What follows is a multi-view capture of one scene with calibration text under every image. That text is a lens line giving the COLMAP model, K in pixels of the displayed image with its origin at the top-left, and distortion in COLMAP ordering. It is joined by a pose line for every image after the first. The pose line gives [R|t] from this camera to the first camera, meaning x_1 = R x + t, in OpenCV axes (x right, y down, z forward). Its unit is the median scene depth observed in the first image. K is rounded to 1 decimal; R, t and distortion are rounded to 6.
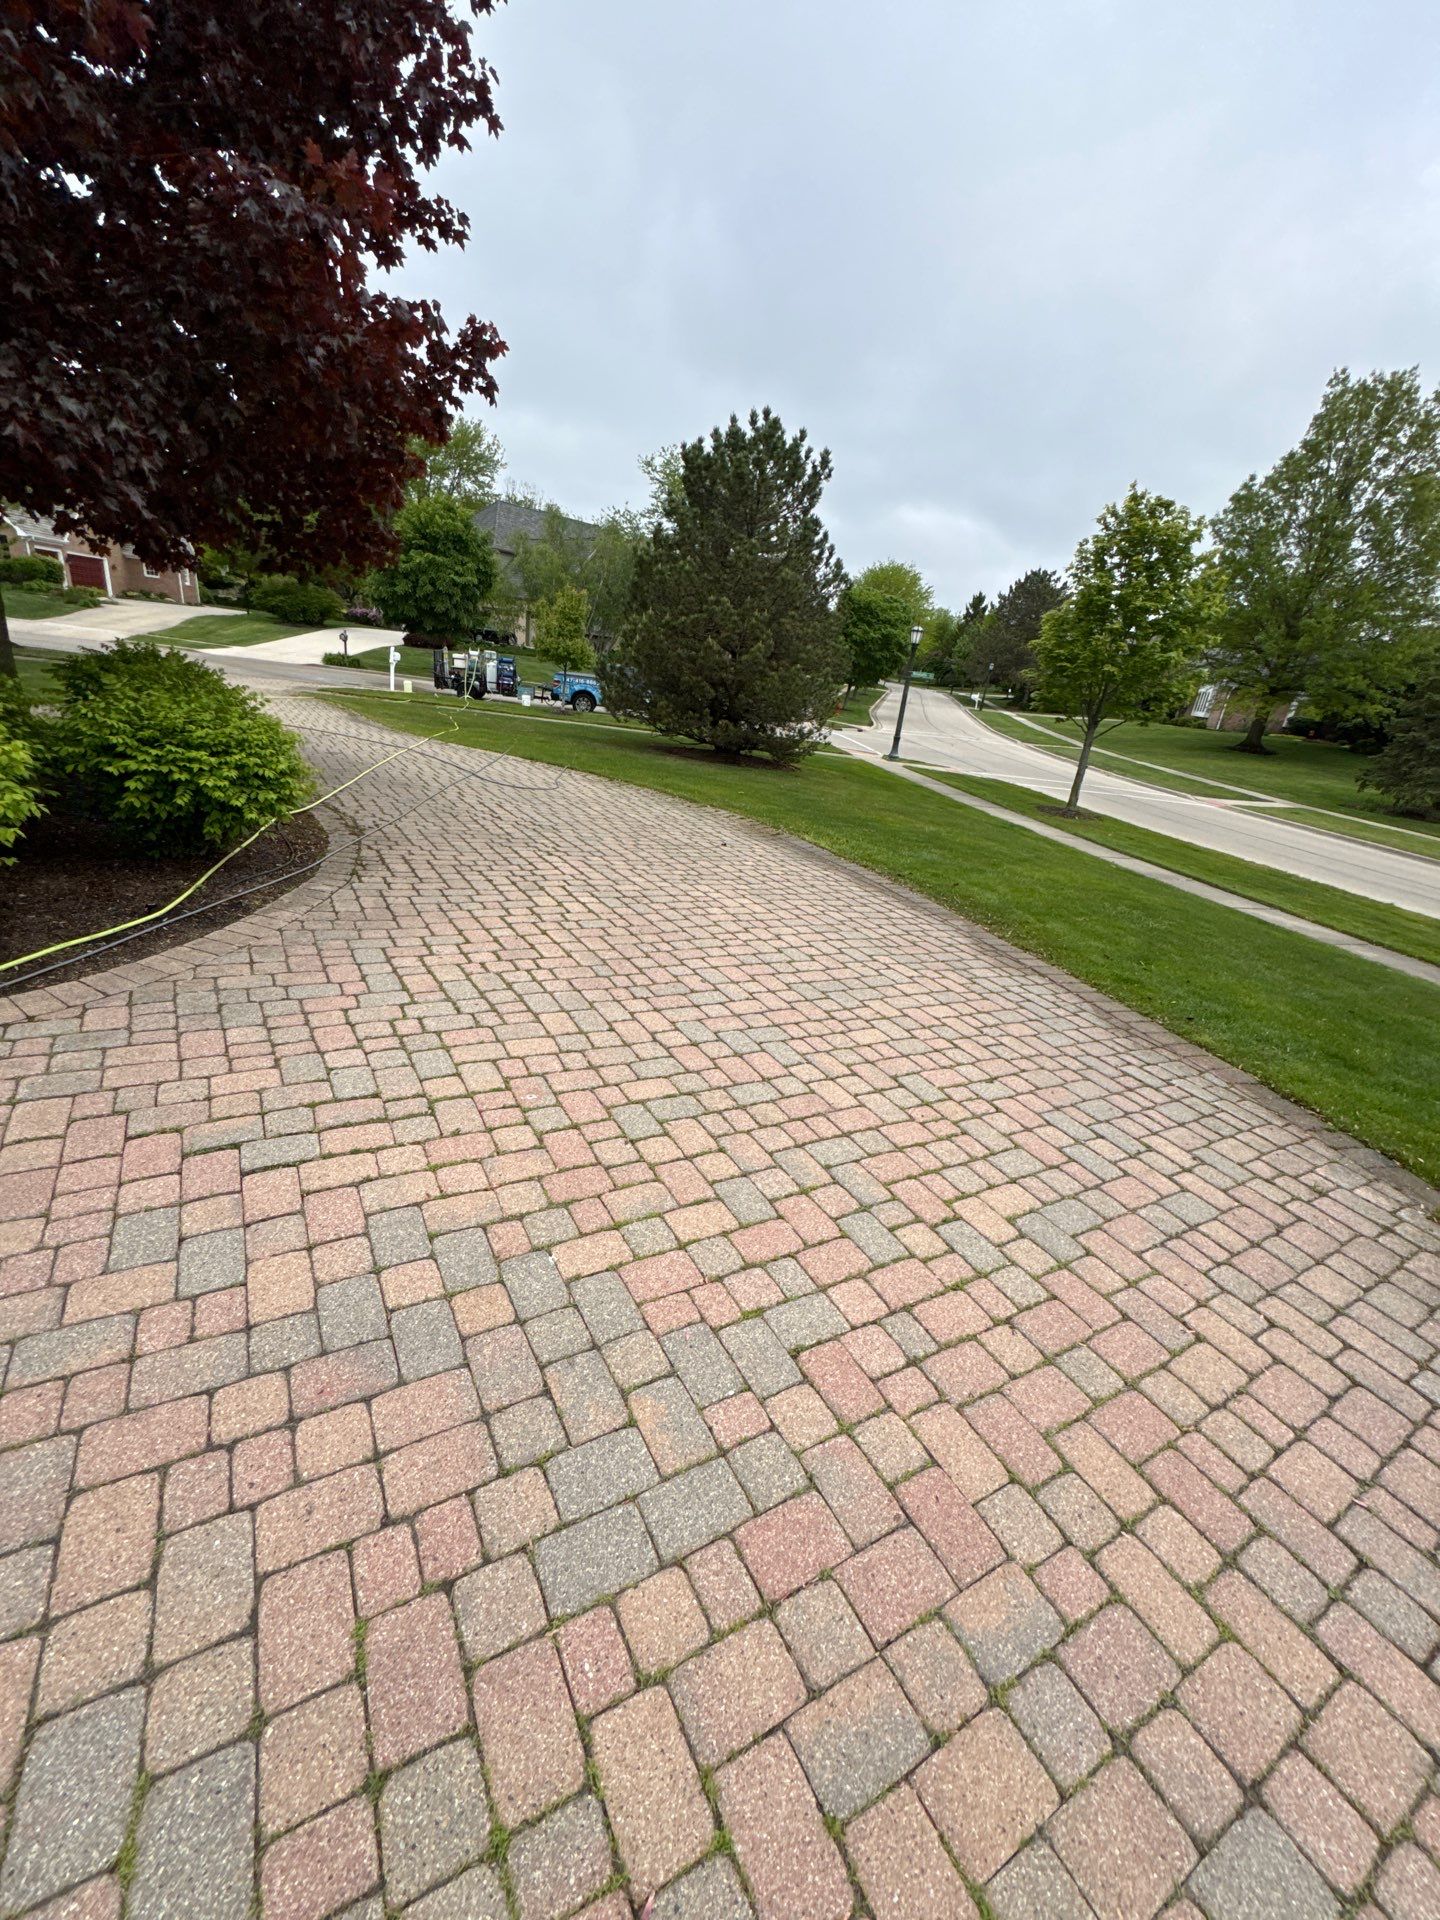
lens RADIAL K [[733.4, 0, 720.0], [0, 733.4, 960.0], [0, 0, 1]] dist [-0.000098, -0.007968]
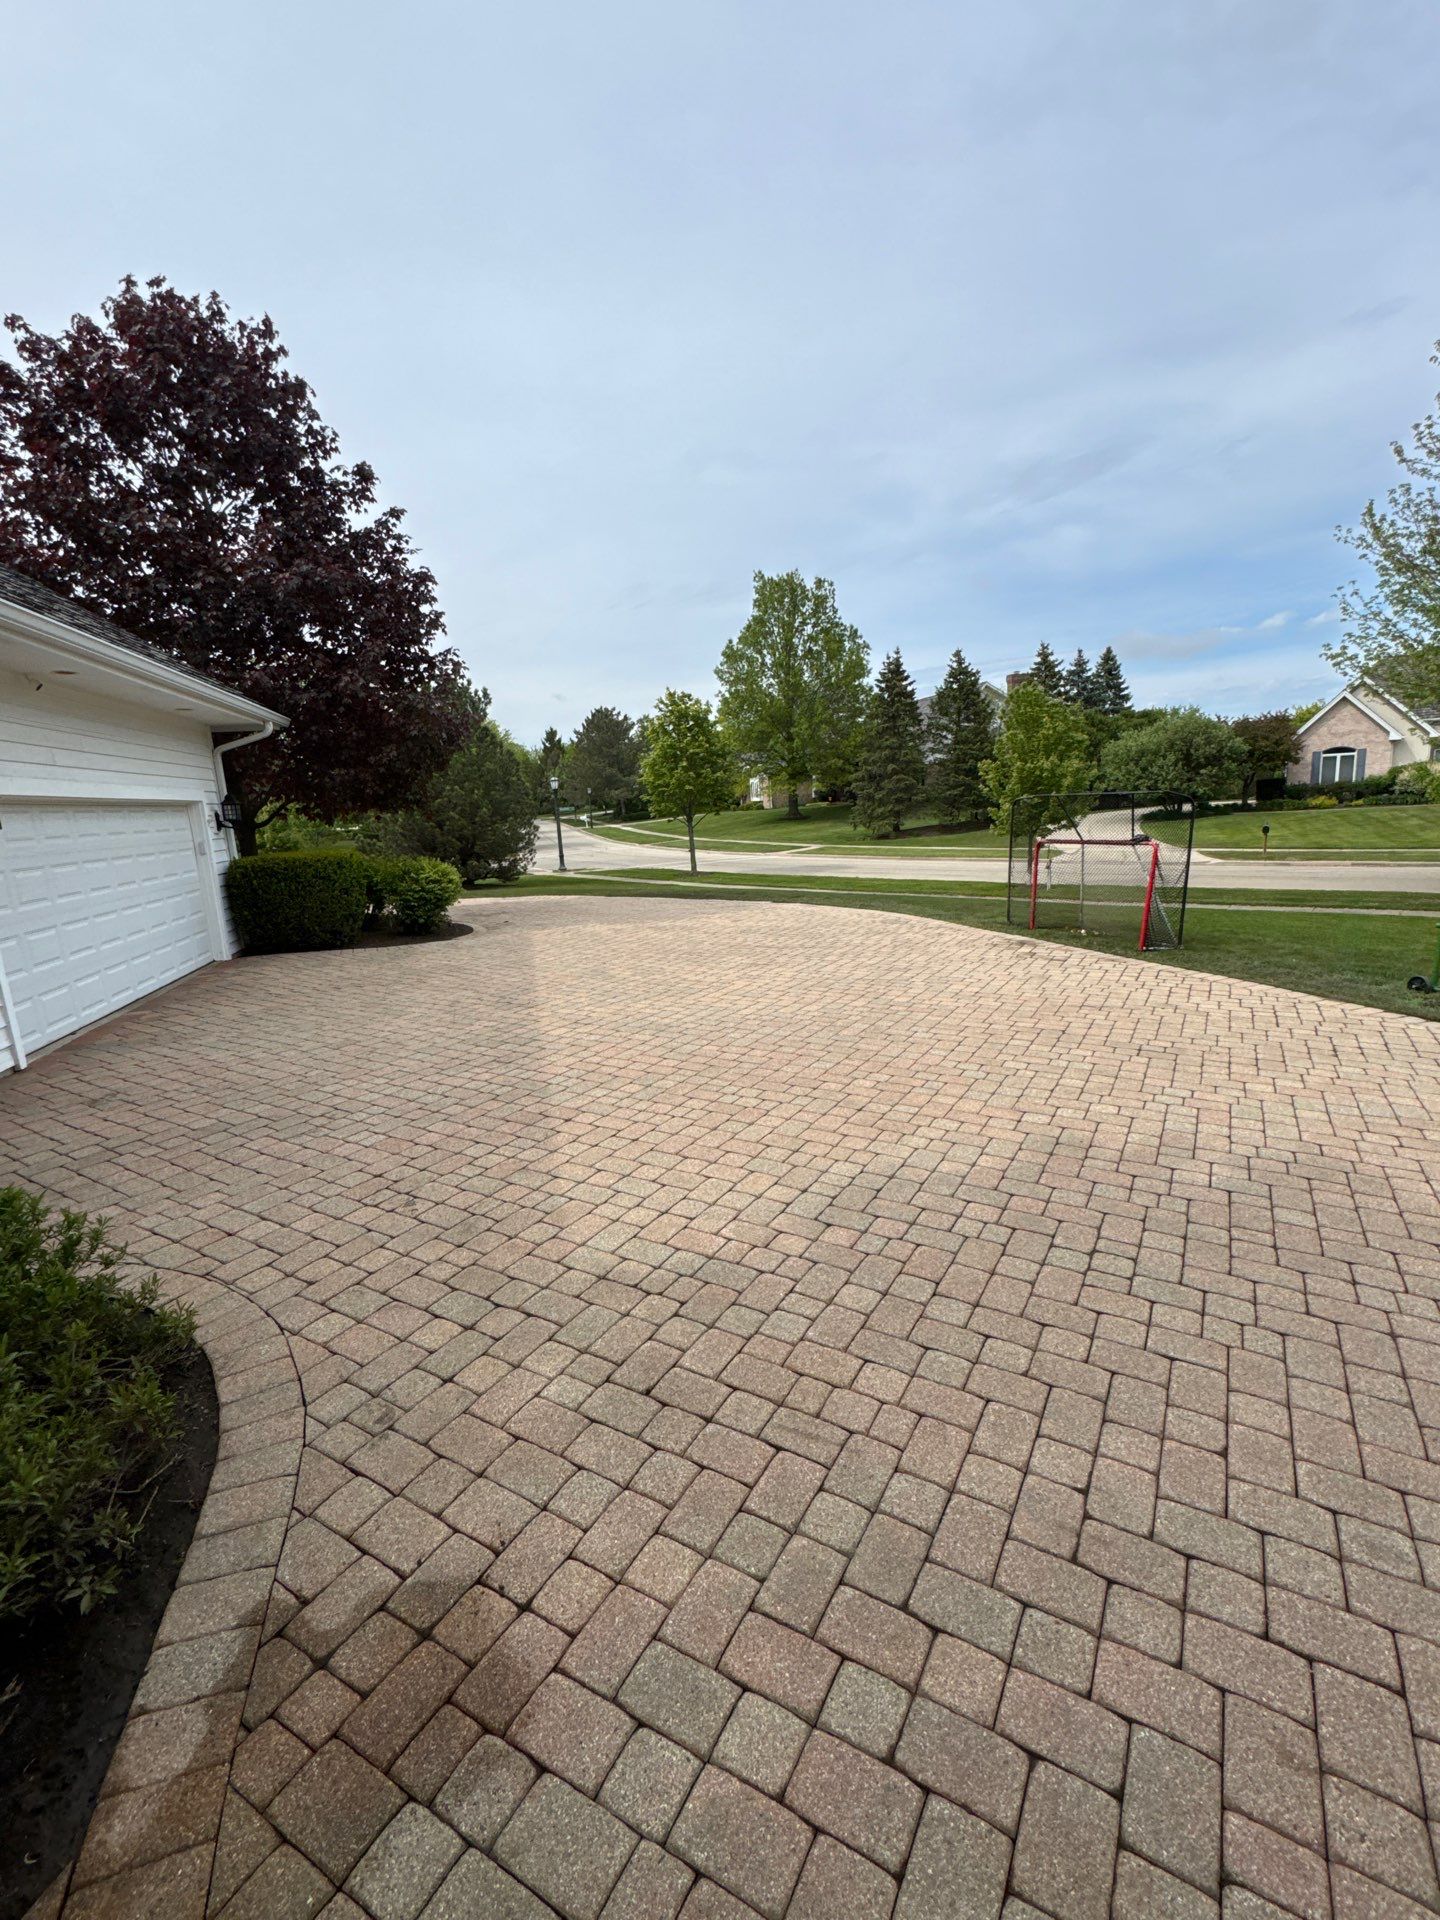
lens RADIAL K [[837.0, 0, 719.1], [0, 837.0, 953.5], [0, 0, 1]] dist [-0.001095, -0.000091]
pose [[0.862071, -0.245558, 0.443323, -0.167986], [0.327599, 0.937447, -0.117783, 0.099195], [-0.386669, 0.246769, 0.888590, -0.303652]]
